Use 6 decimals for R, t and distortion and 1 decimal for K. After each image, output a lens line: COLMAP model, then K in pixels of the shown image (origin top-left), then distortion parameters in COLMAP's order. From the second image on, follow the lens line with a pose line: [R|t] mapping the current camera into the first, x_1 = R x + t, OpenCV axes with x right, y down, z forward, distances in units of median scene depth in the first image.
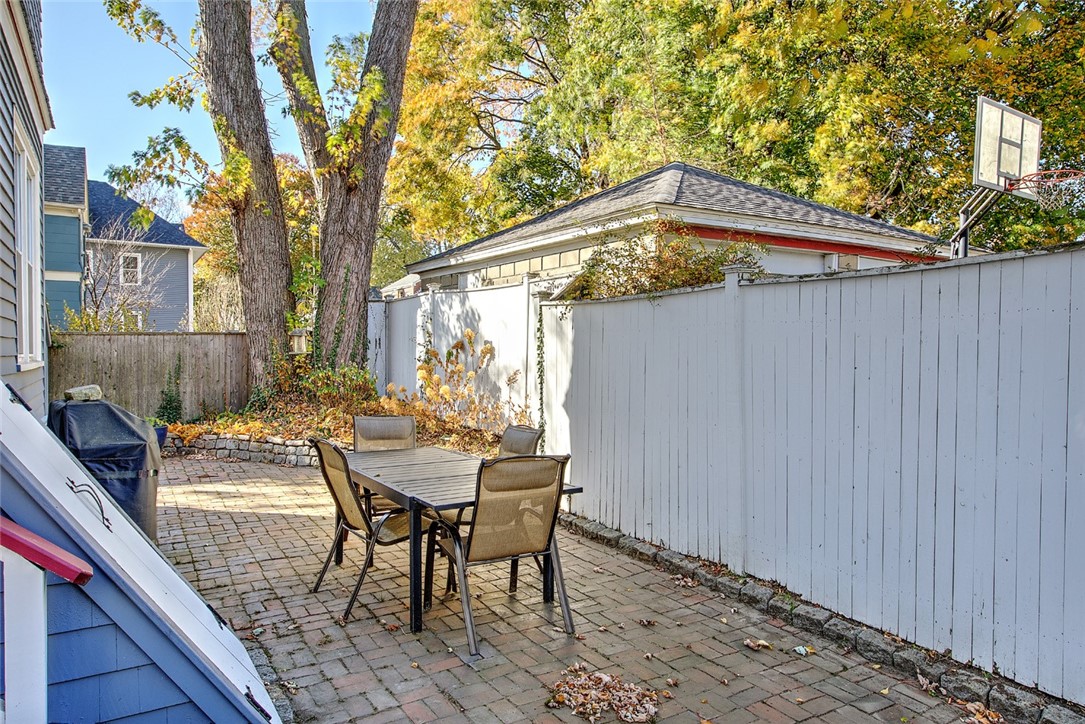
lens RADIAL K [[697.9, 0, 541.2], [0, 697.9, 360.9], [0, 0, 1]] dist [0.003608, -0.001225]
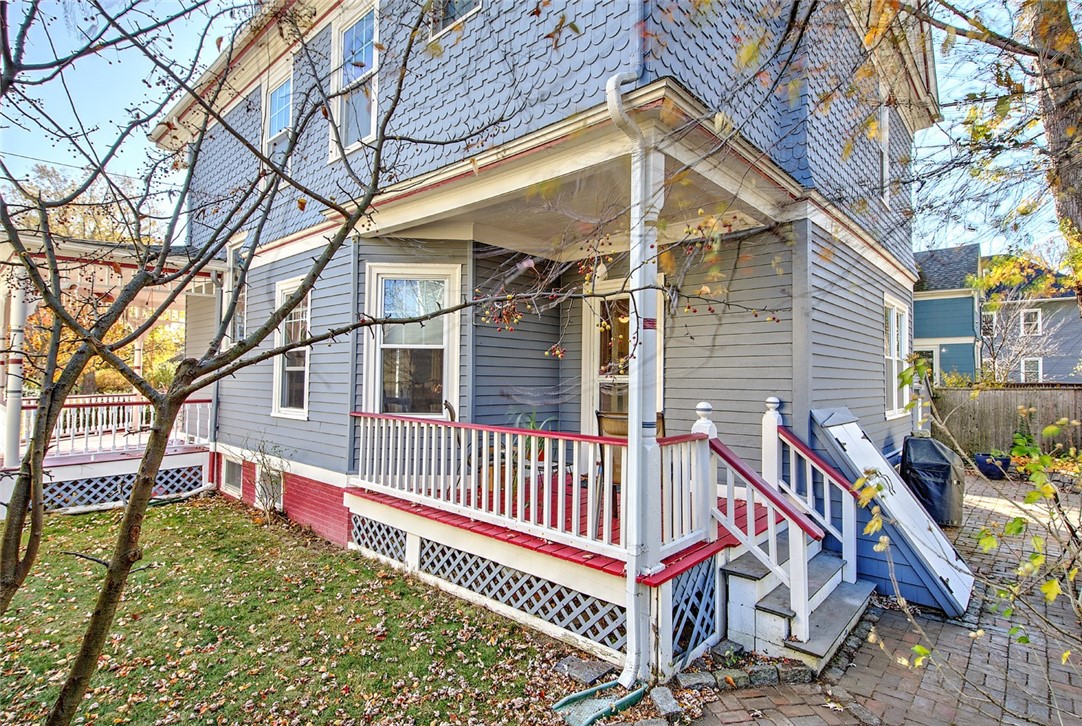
lens RADIAL K [[548.6, 0, 539.2], [0, 548.6, 359.8], [0, 0, 1]] dist [0.001341, 0.000416]
pose [[0.276500, -0.035444, -0.960360, 0.500568], [-0.019543, 0.998906, -0.042494, -0.070568], [0.960815, 0.030518, 0.275505, -0.411408]]
